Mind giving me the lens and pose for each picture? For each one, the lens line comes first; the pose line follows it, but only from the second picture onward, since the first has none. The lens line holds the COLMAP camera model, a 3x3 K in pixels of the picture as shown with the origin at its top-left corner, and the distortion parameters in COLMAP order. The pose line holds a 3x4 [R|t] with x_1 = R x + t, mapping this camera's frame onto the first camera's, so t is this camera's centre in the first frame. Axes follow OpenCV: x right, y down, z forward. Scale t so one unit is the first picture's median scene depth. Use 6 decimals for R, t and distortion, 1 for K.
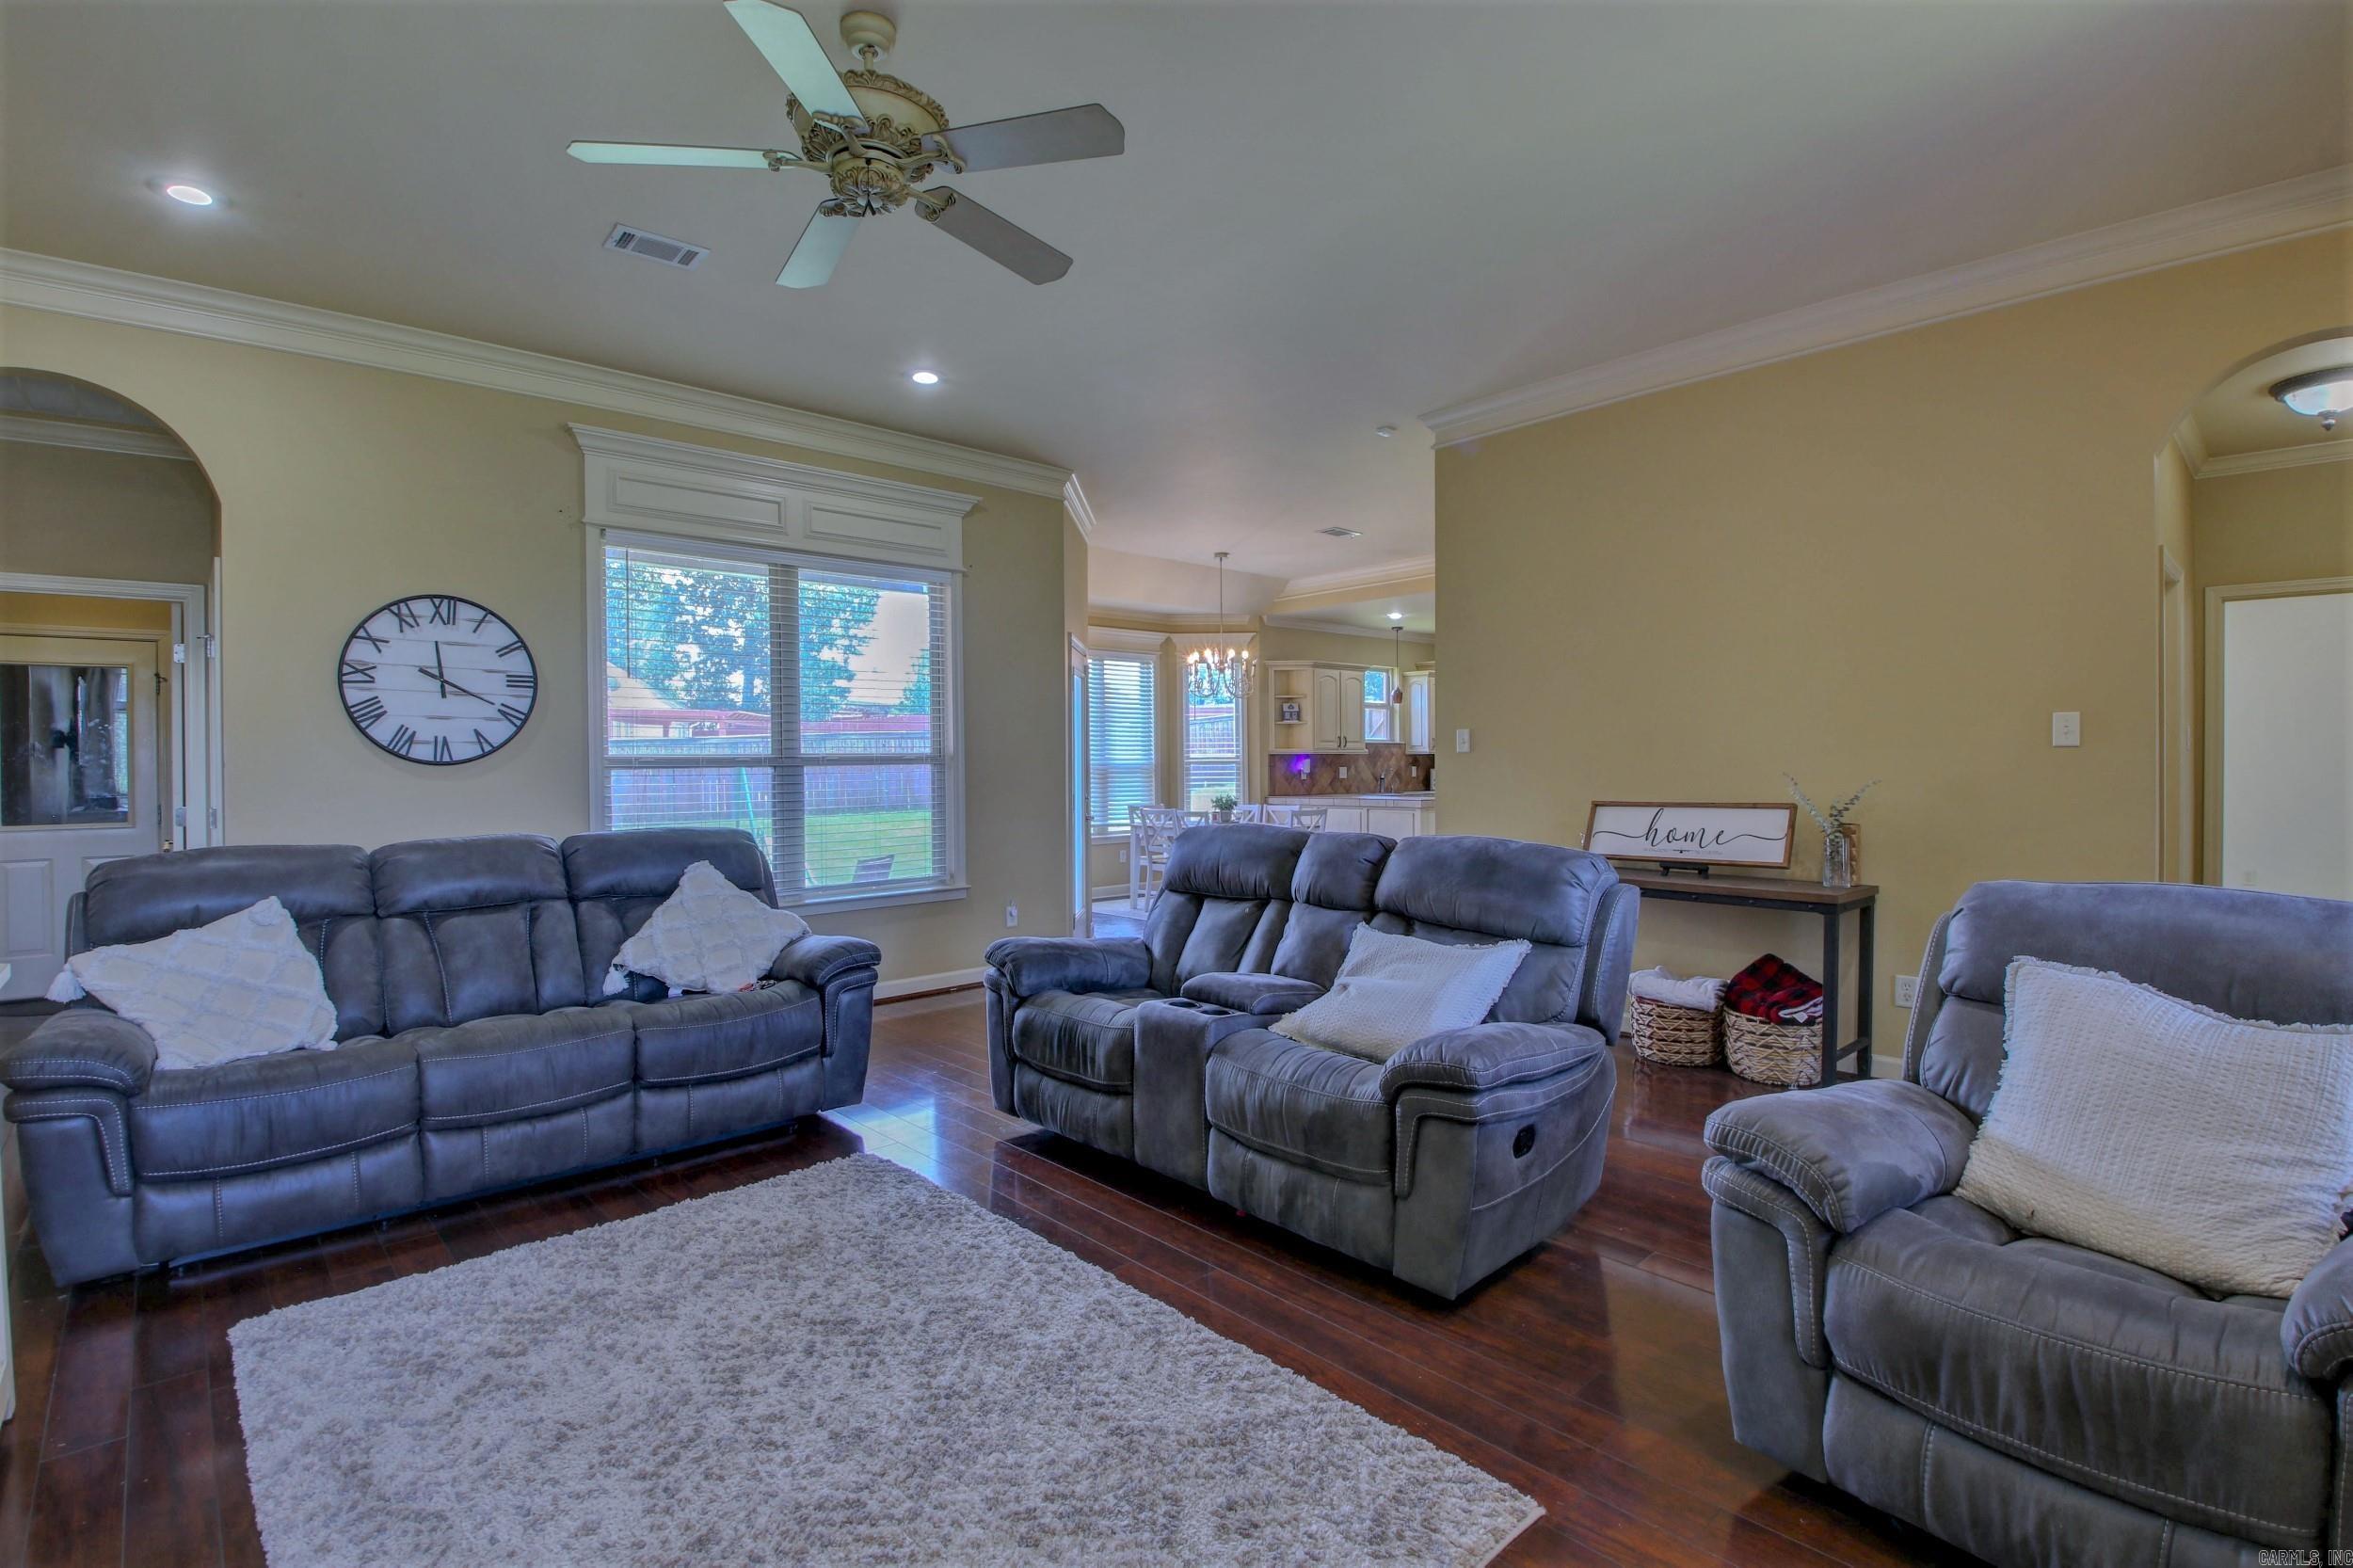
lens RADIAL K [[1109.7, 0, 1173.2], [0, 1109.7, 790.2], [0, 0, 1]] dist [-0.000423, -0.013714]
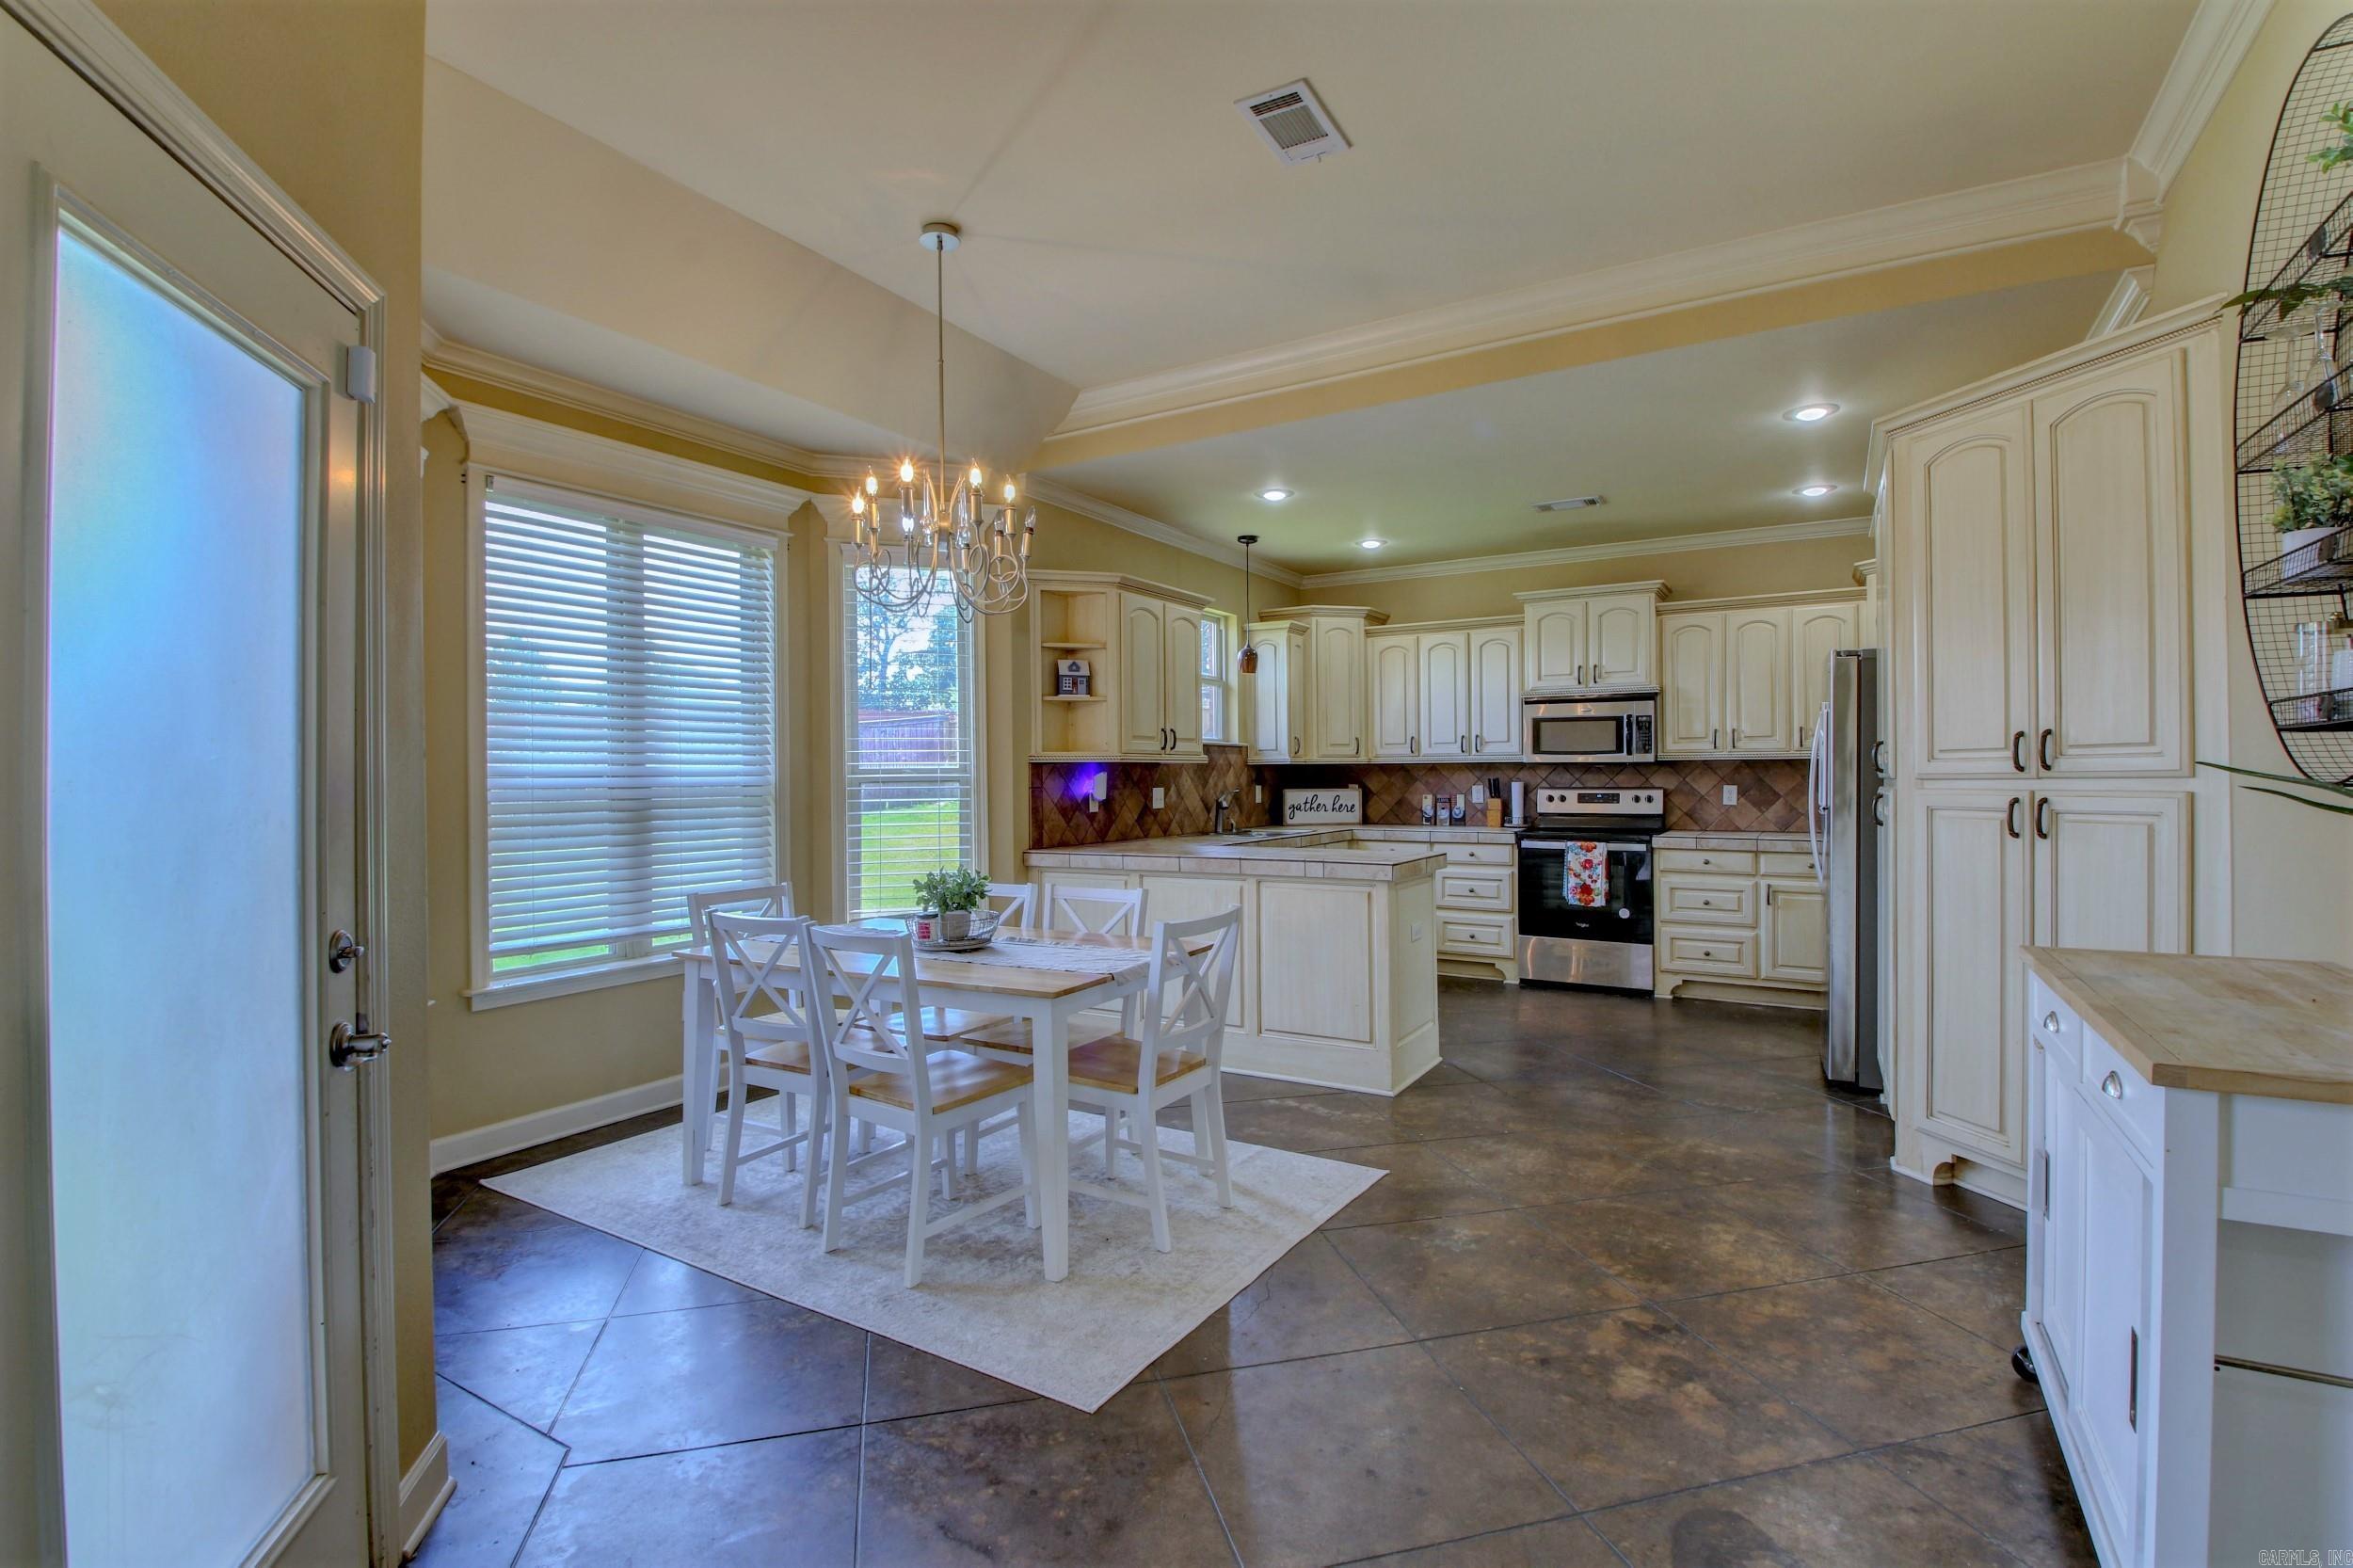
lens RADIAL K [[1109.7, 0, 1173.2], [0, 1109.7, 773.0], [0, 0, 1]] dist [-0.000423, -0.013714]
pose [[0.960207, 0.001366, 0.279288, 0.011979], [0.006786, 0.999579, -0.028219, -0.014318], [-0.279208, 0.028991, 0.959793, 0.543843]]
